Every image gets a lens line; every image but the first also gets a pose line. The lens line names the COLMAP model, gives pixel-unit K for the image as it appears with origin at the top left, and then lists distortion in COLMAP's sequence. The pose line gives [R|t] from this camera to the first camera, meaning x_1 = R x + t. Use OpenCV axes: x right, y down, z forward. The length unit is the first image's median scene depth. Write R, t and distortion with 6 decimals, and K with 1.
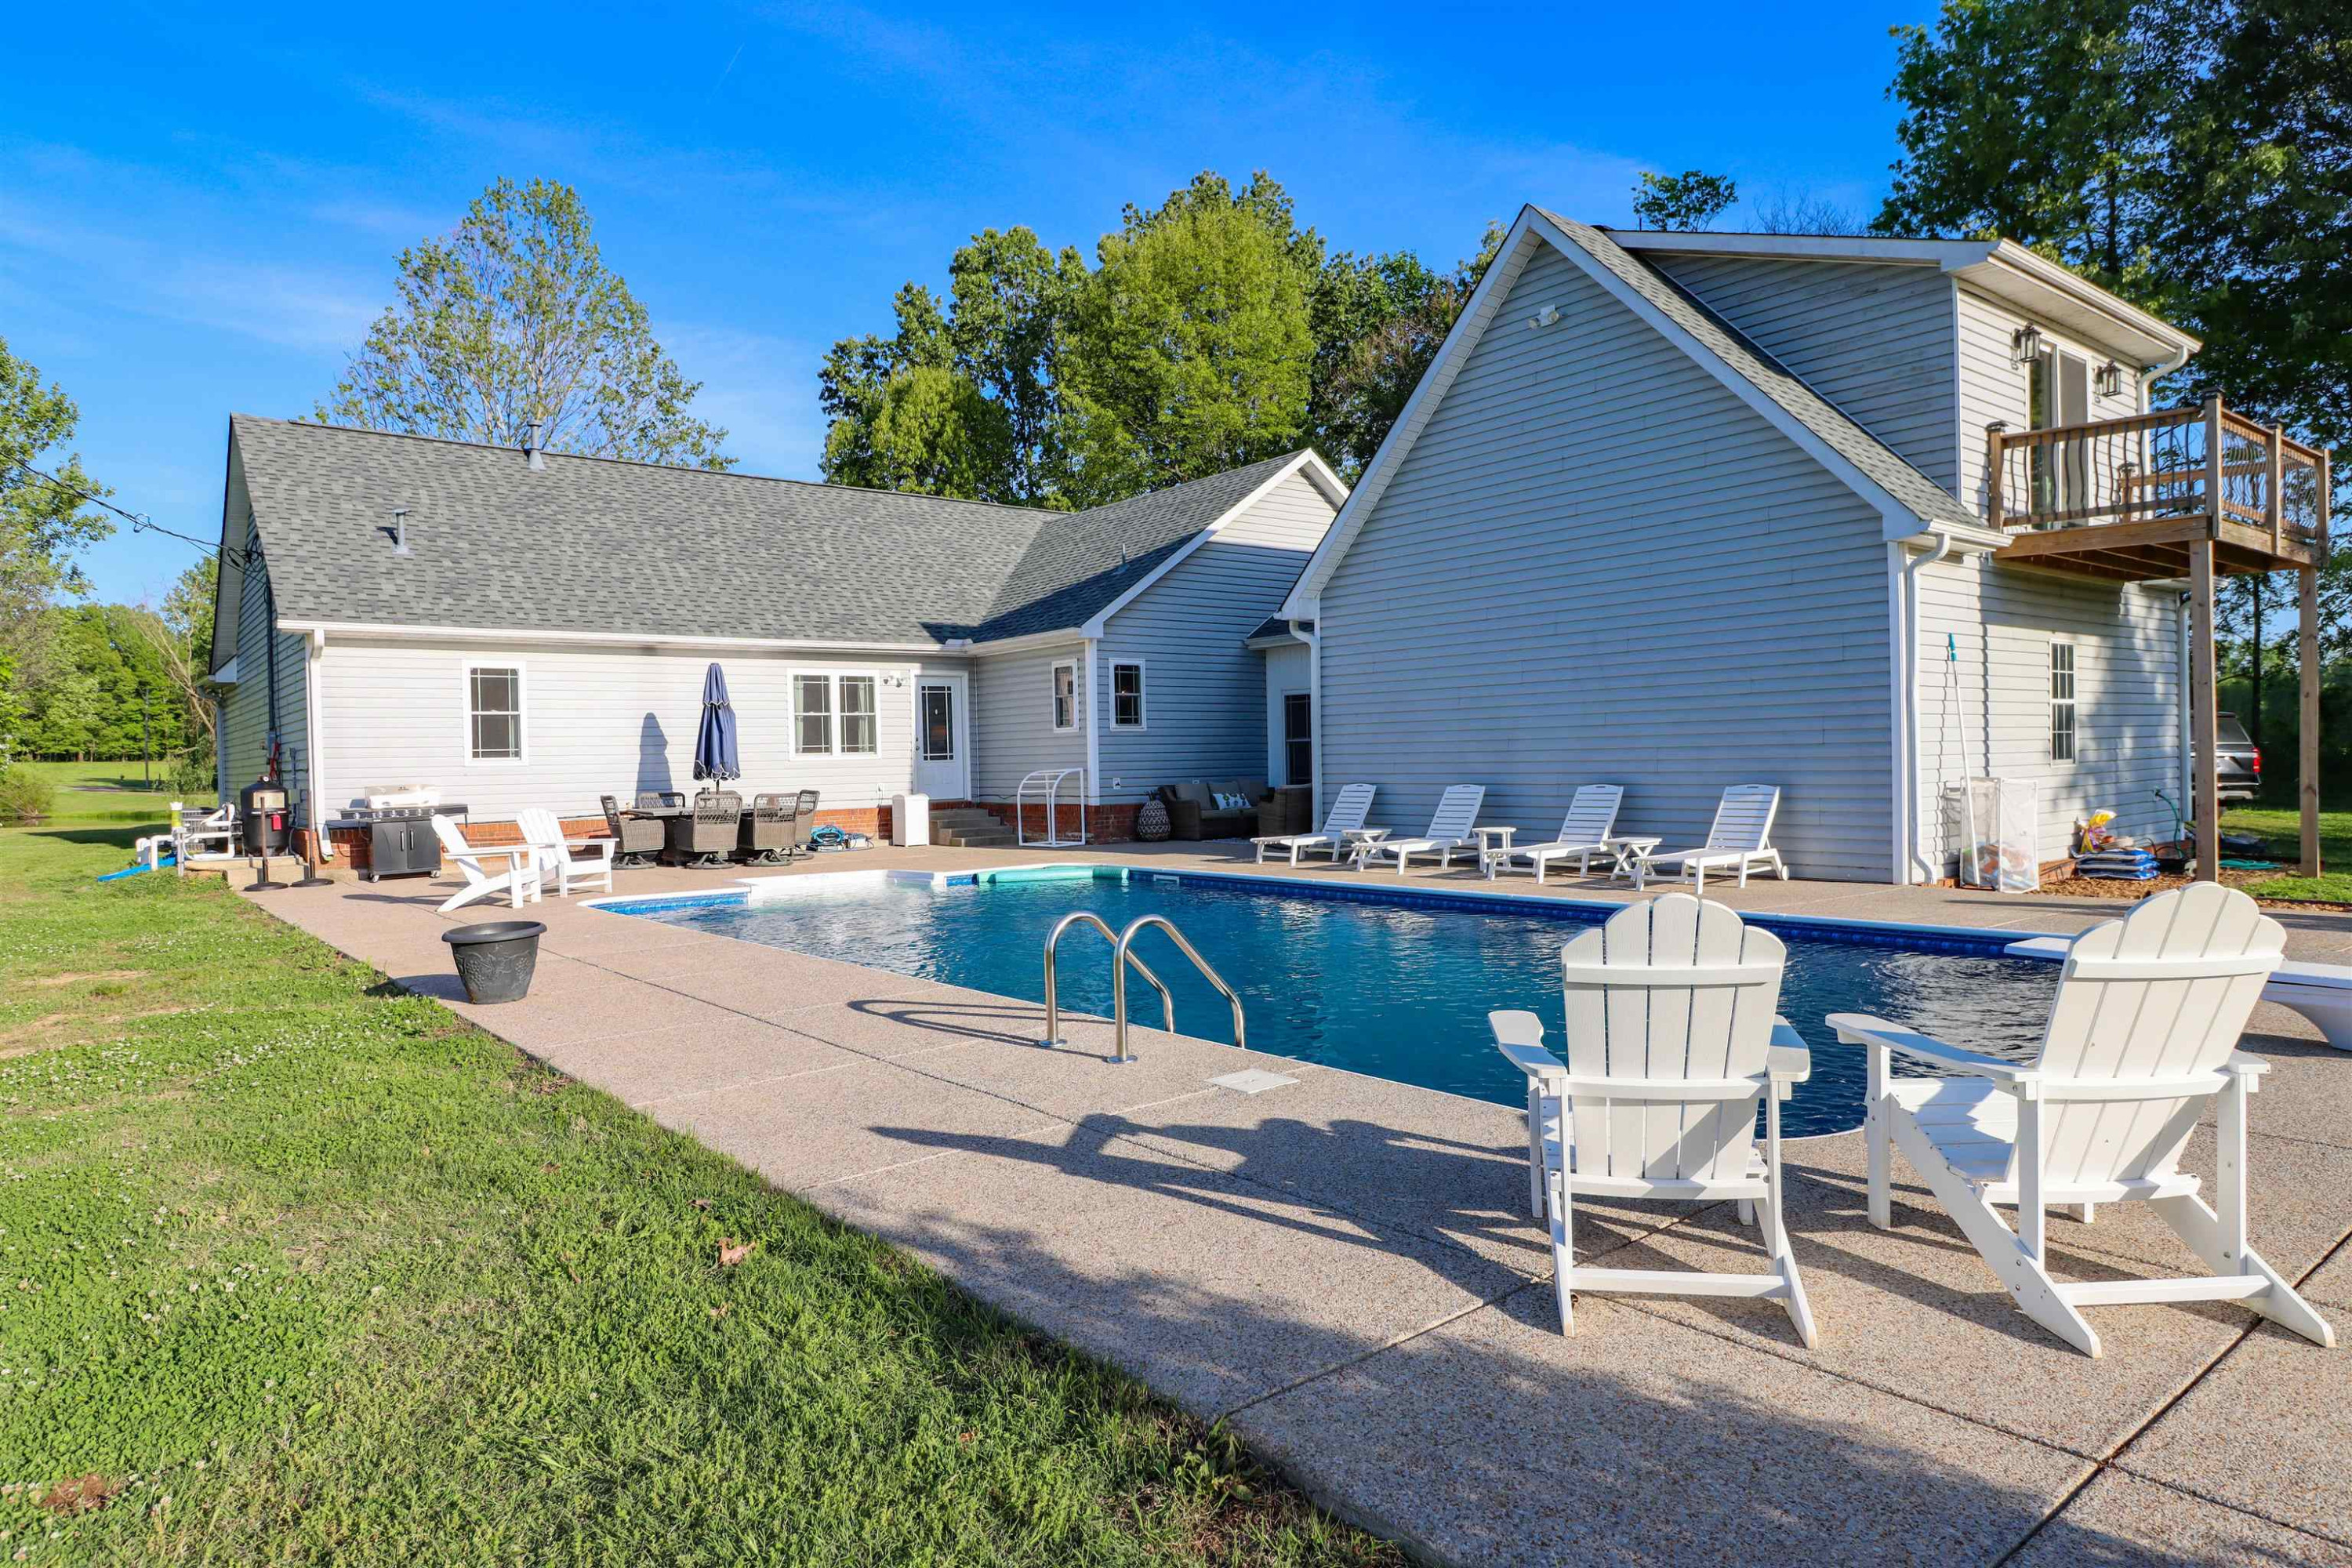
lens RADIAL K [[1434.0, 0, 1179.7], [0, 1434.0, 772.9], [0, 0, 1]] dist [-0.007318, -0.007161]
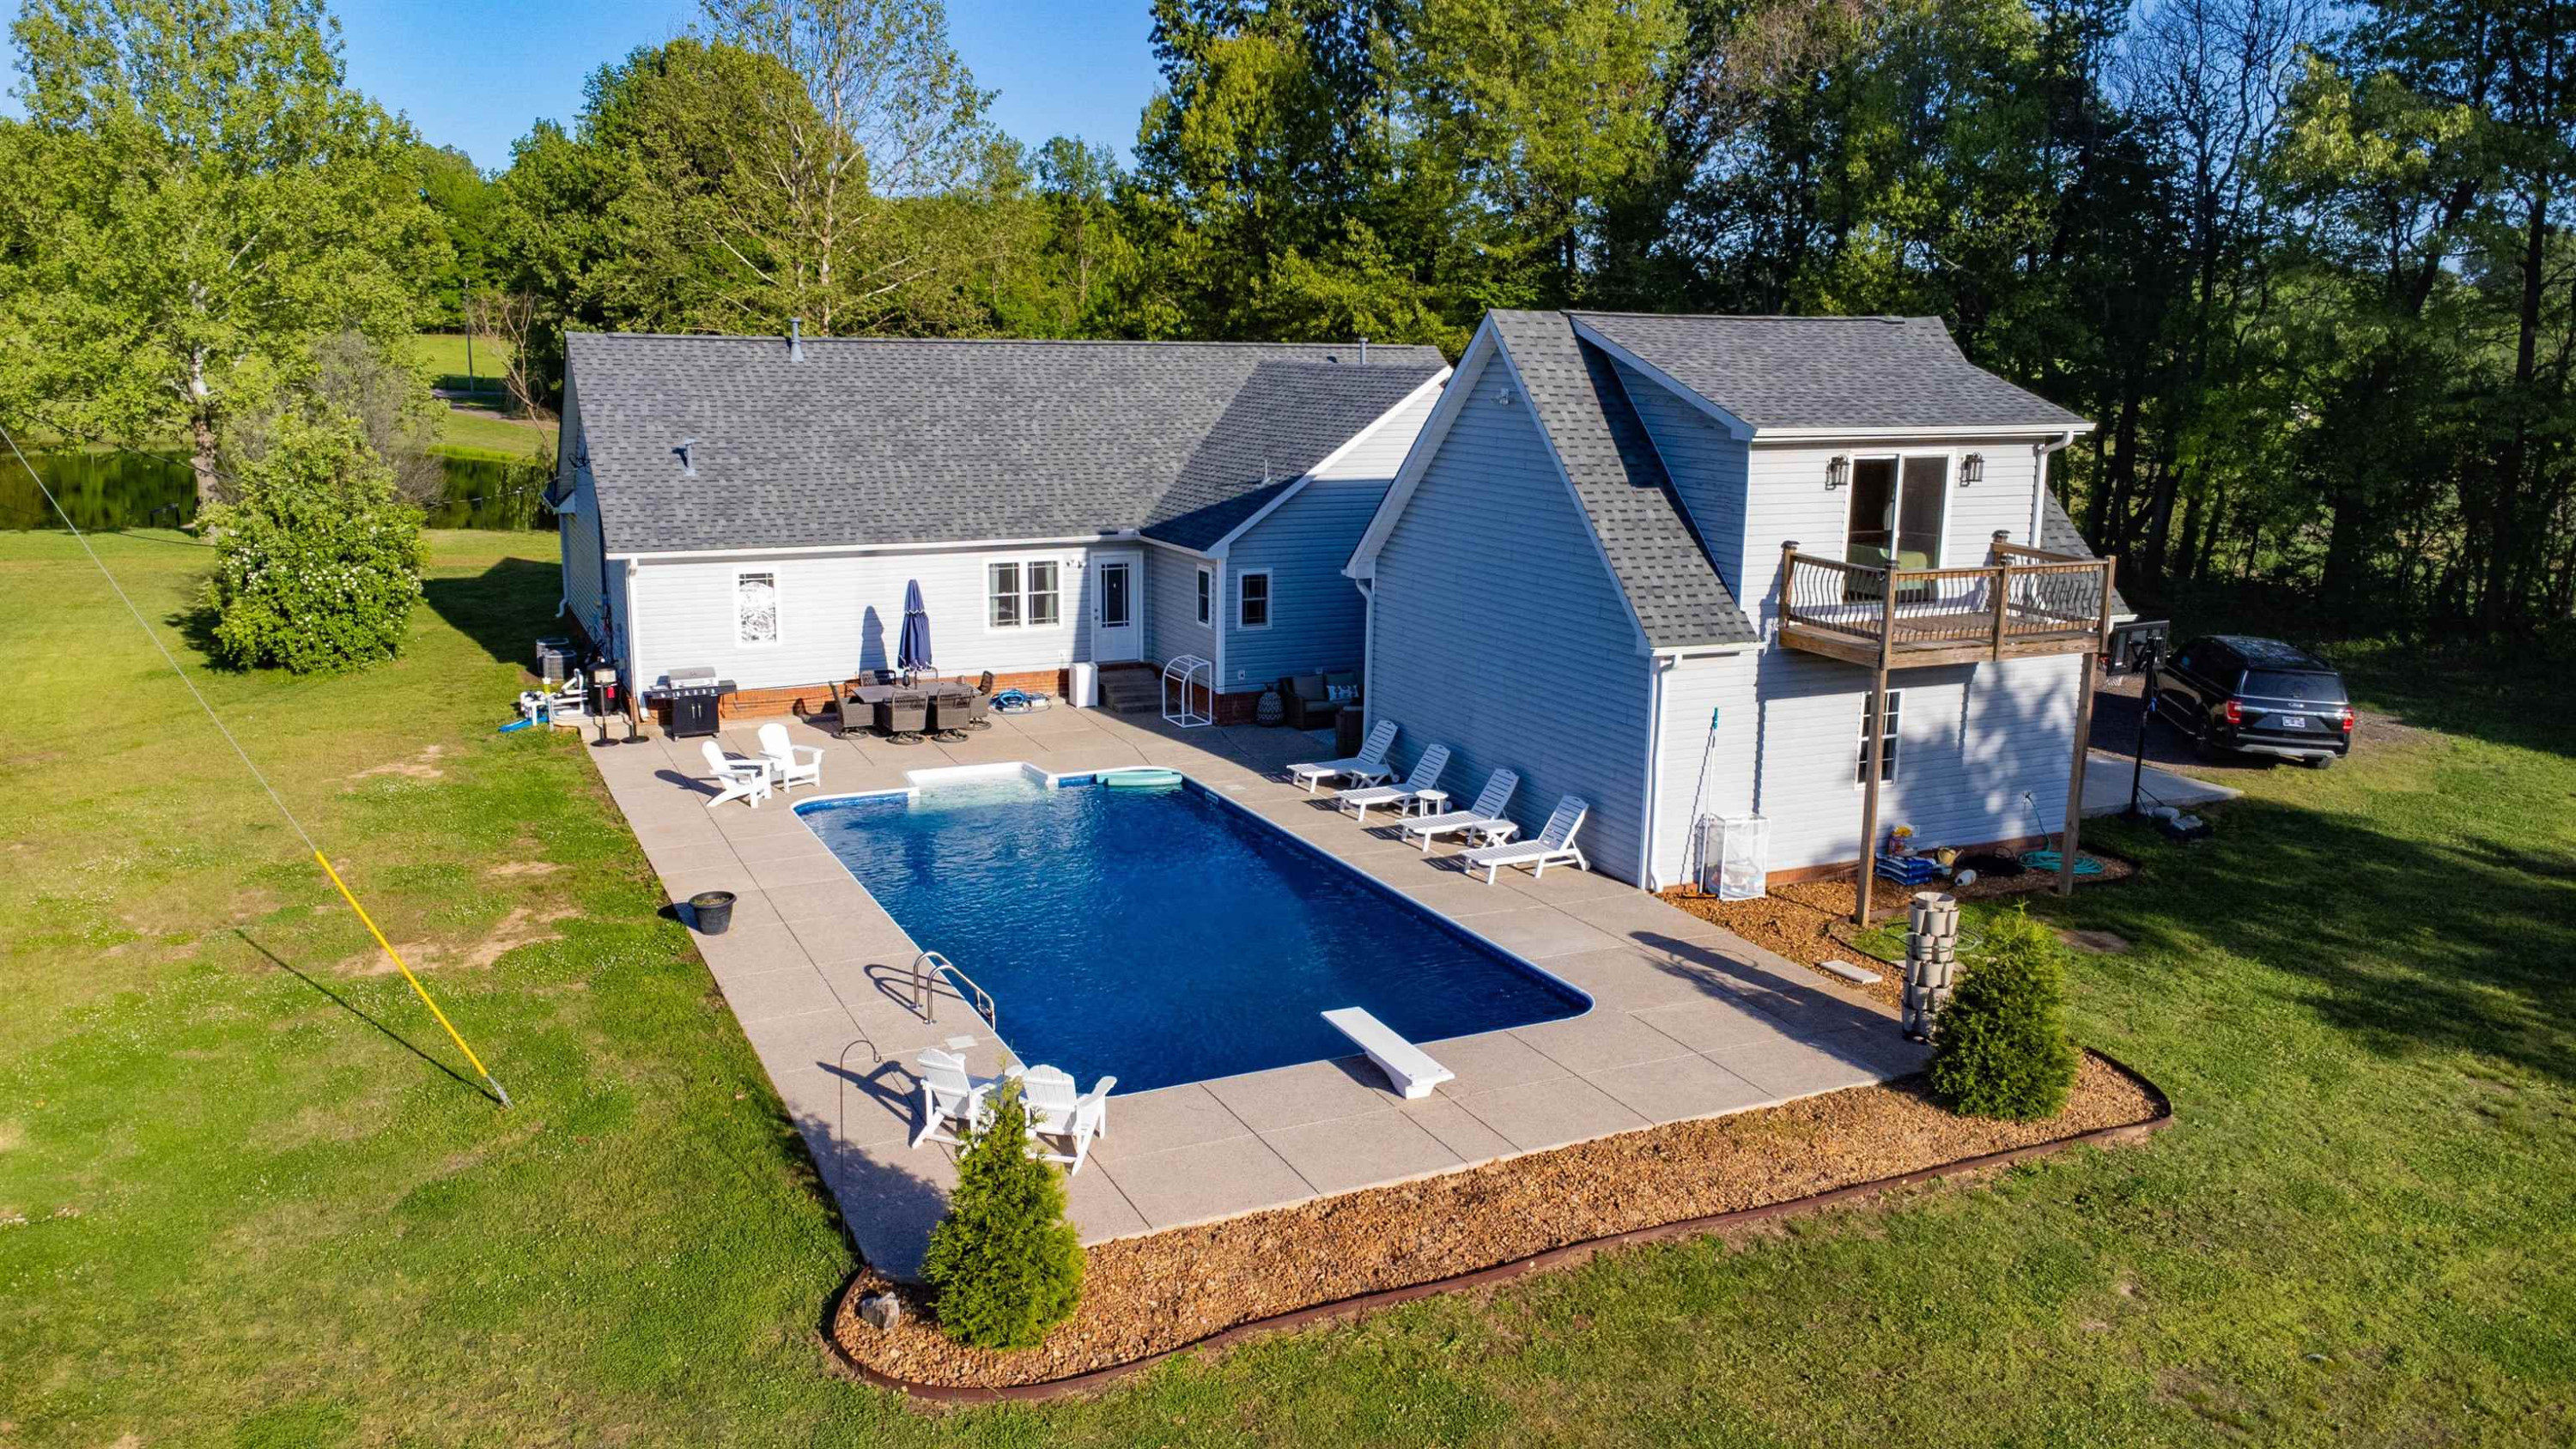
lens RADIAL K [[1964.9, 0, 1287.4], [0, 1964.9, 730.5], [0, 0, 1]] dist [-0.024410, 0.004433]
pose [[0.972418, 0.083861, -0.217648, 0.363263], [-0.038210, 0.977799, 0.206034, -0.293227], [0.230094, -0.192035, 0.954033, -0.575020]]
